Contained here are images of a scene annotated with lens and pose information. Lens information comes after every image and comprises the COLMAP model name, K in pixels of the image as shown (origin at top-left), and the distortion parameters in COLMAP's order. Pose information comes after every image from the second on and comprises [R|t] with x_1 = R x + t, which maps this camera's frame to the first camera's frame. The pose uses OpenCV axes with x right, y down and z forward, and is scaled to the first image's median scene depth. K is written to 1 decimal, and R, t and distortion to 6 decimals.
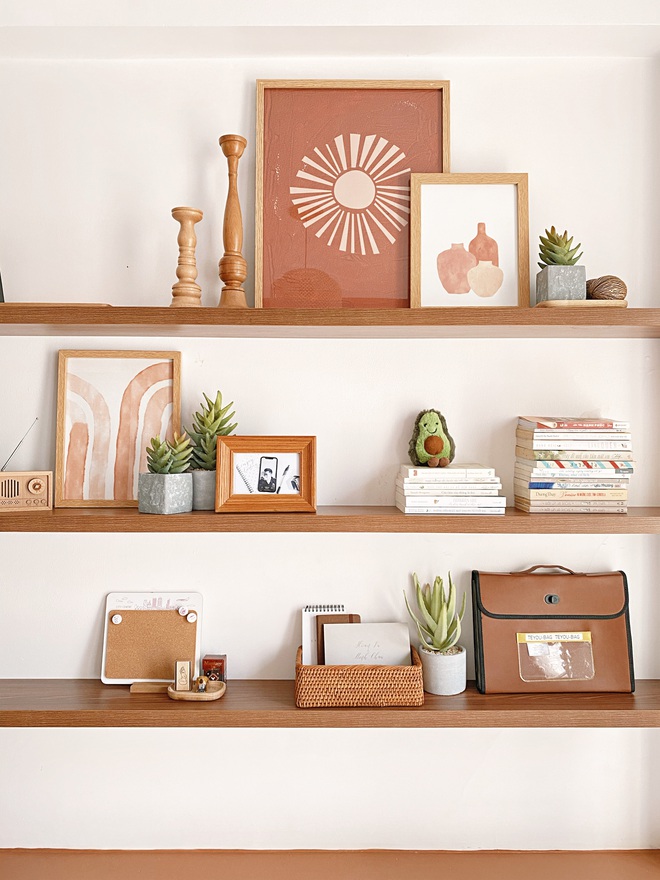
lens RADIAL K [[669.6, 0, 330.2], [0, 669.6, 442.5], [0, 0, 1]] dist [0.046856, -0.048520]
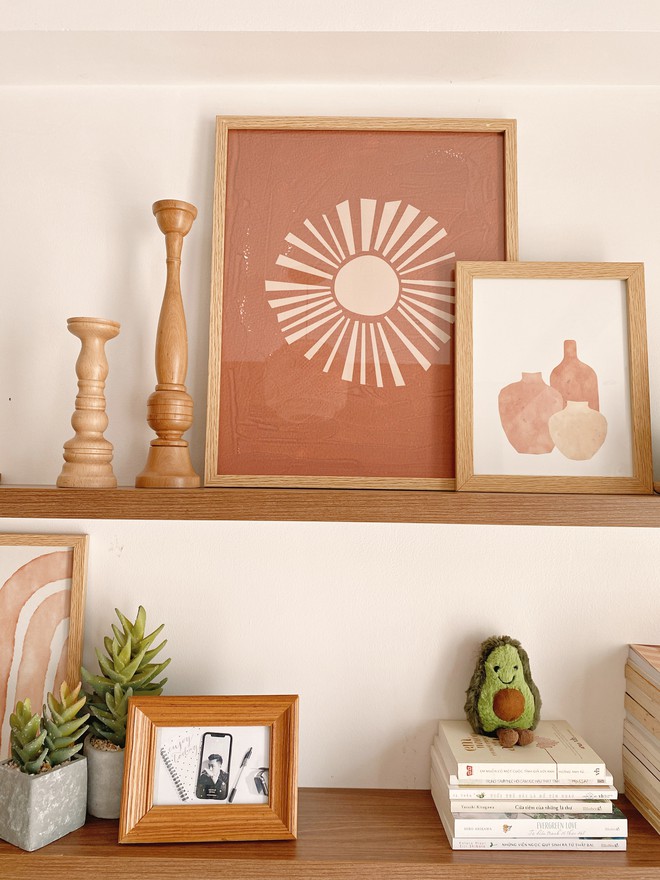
lens RADIAL K [[654.0, 0, 317.4], [0, 654.0, 442.8], [0, 0, 1]] dist [0.062513, -0.066666]
pose [[0.999788, 0.014142, -0.014944, 0.001038], [-0.014956, 0.998328, -0.055831, -0.194915], [0.014129, 0.056043, 0.998328, 0.395186]]
